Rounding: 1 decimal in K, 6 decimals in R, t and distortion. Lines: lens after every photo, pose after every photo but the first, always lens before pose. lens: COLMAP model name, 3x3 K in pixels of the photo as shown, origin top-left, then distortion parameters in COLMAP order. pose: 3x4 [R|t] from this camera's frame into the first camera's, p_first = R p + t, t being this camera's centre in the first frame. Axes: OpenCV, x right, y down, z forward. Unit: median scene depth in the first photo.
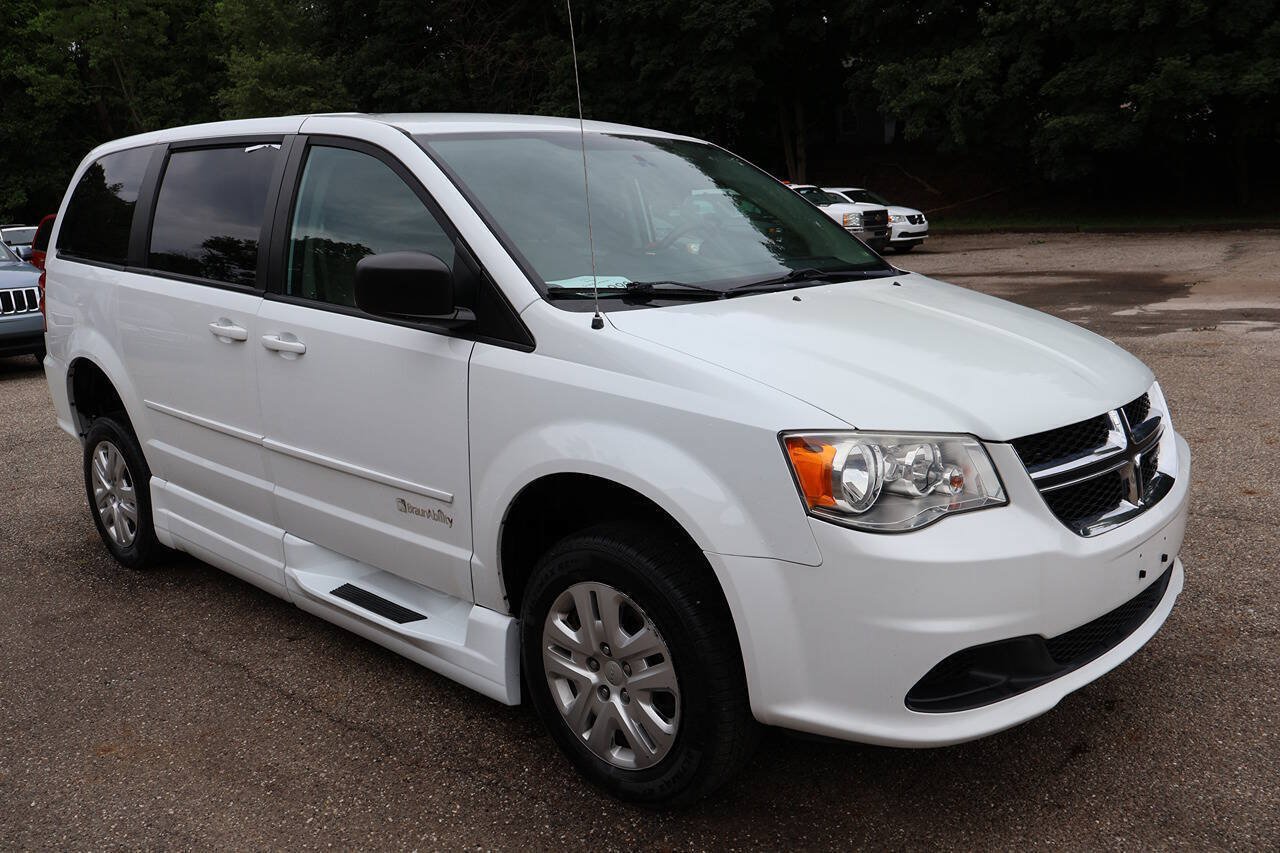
lens RADIAL K [[1046.4, 0, 648.6], [0, 1046.4, 431.2], [0, 0, 1]] dist [0.005277, -0.002185]
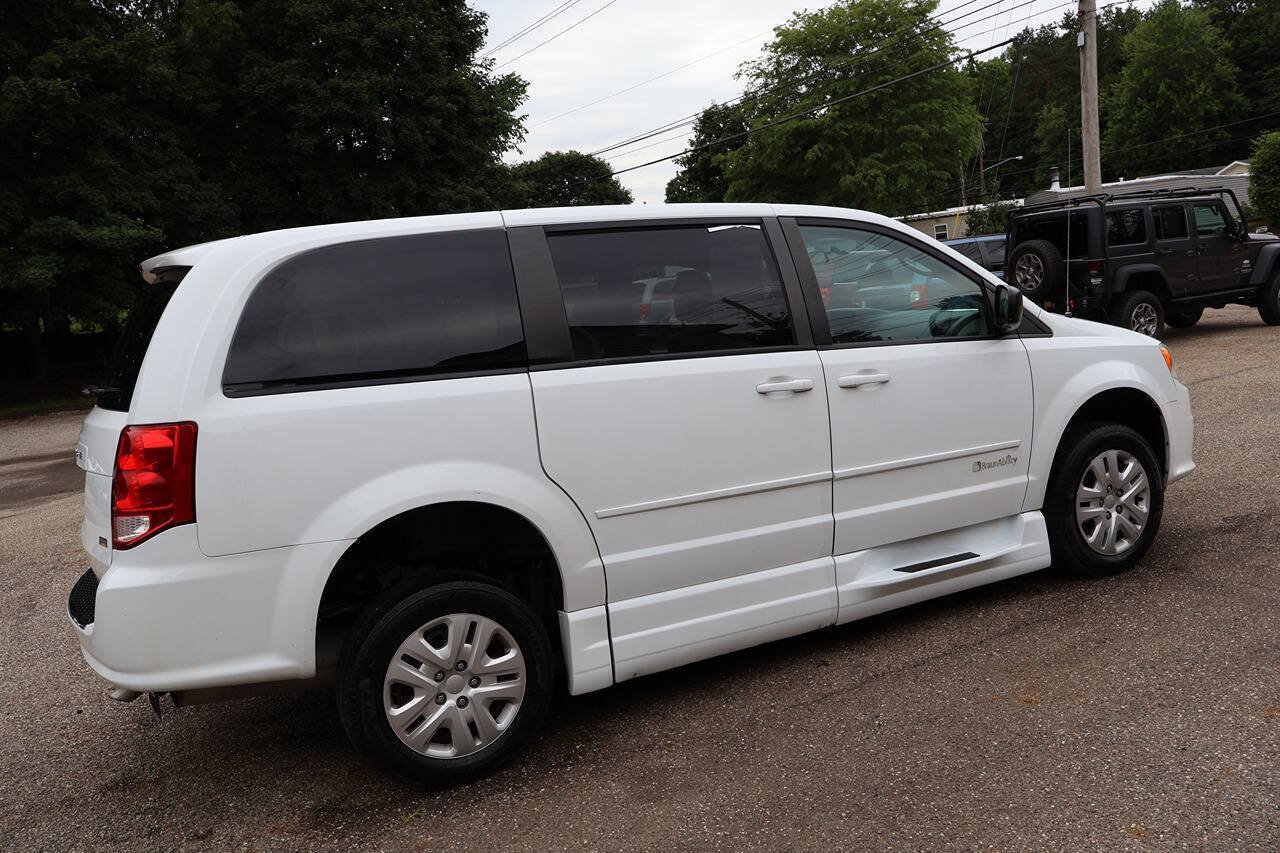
lens RADIAL K [[1049.0, 0, 645.0], [0, 1049.0, 428.0], [0, 0, 1]] dist [0.002824, 0.002233]
pose [[0.357423, -0.117077, 0.926576, -1.584664], [0.293883, 0.955813, 0.007407, -0.113403], [-0.886500, 0.269657, 0.376036, 0.786433]]
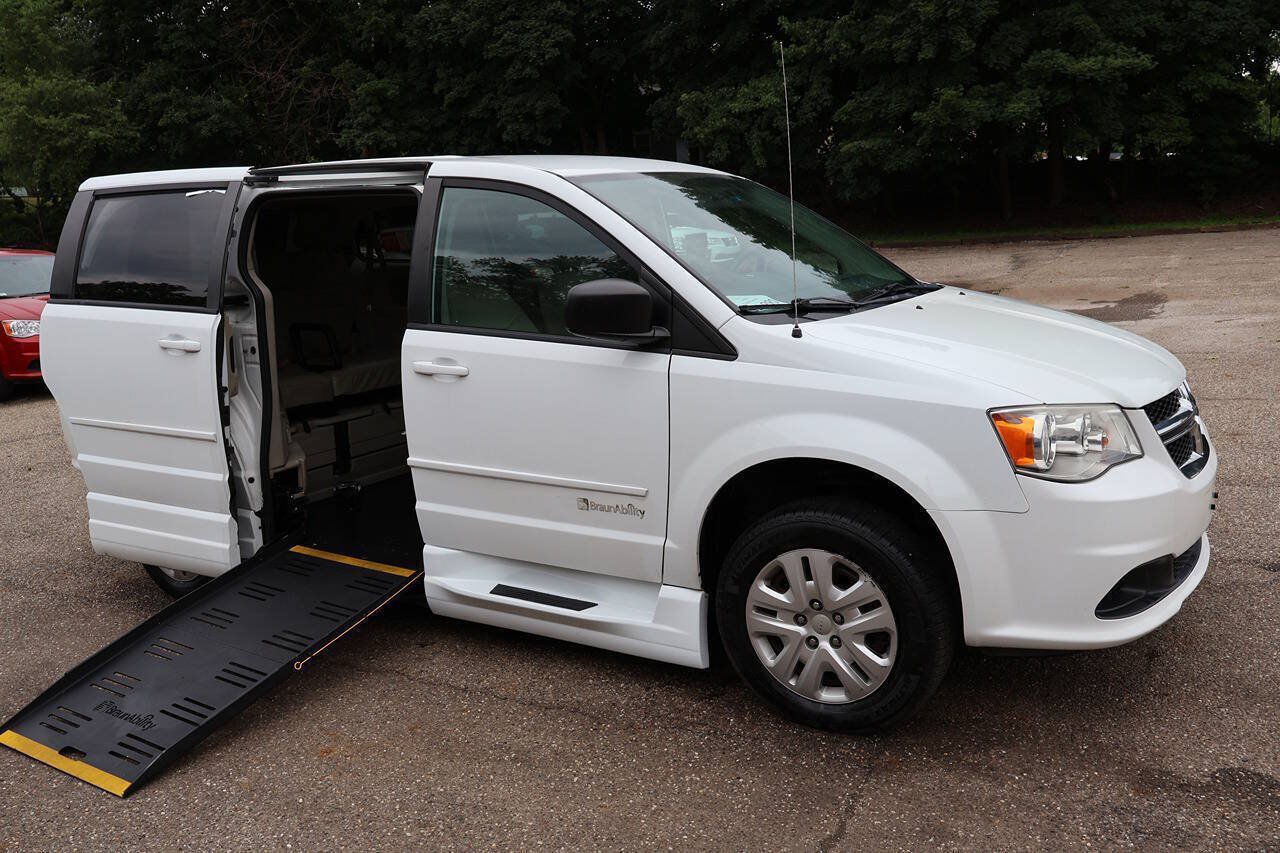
lens RADIAL K [[1049.0, 0, 645.0], [0, 1049.0, 428.0], [0, 0, 1]] dist [0.002824, 0.002233]
pose [[0.980133, -0.058810, 0.189422, -0.351624], [0.063547, 0.997797, -0.019028, 0.013669], [-0.187886, 0.030688, 0.981711, -0.115133]]
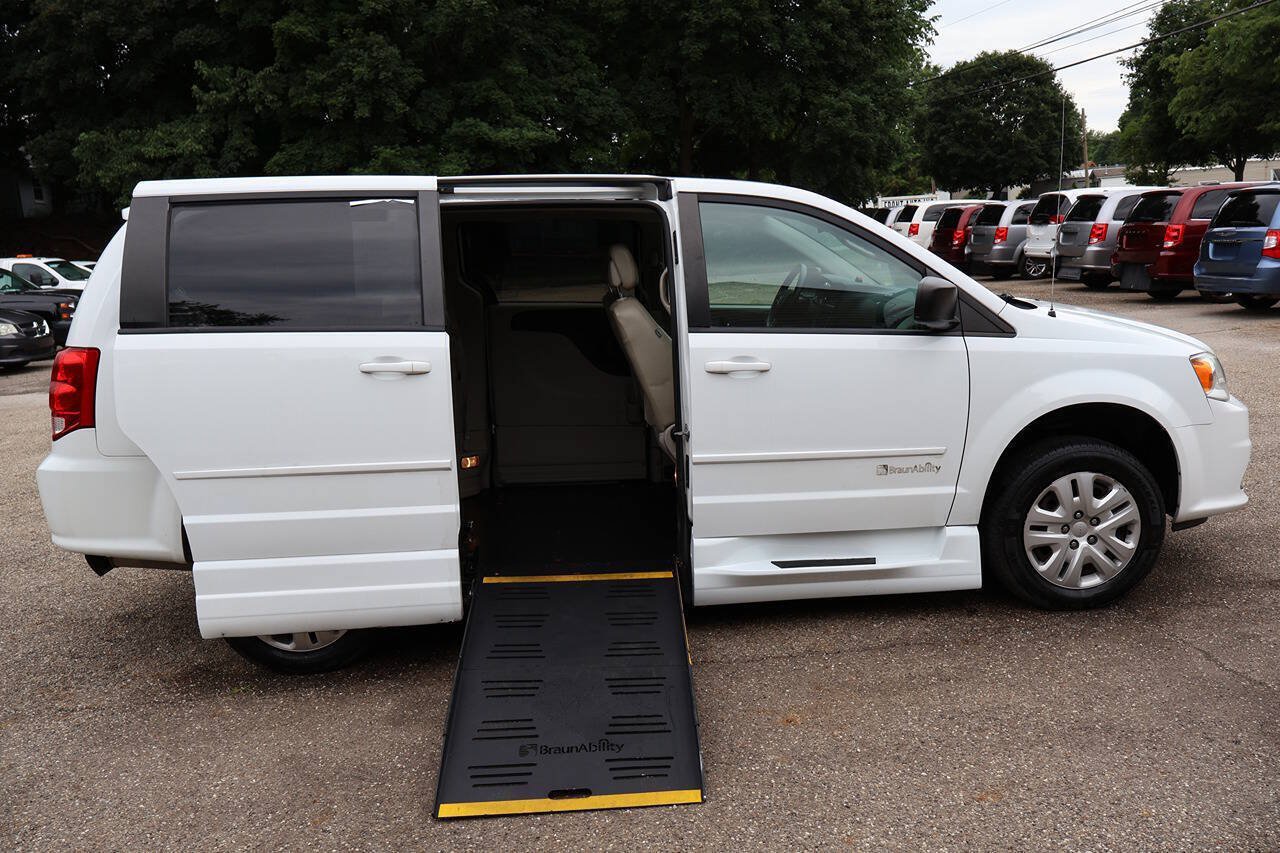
lens RADIAL K [[1044.3, 0, 640.5], [0, 1044.3, 423.5], [0, 0, 1]] dist [0.005634, 0.004698]
pose [[0.694316, -0.124514, 0.708817, -1.280028], [0.177974, 0.984034, -0.001473, -0.036935], [-0.697317, 0.127174, 0.705391, 0.250144]]
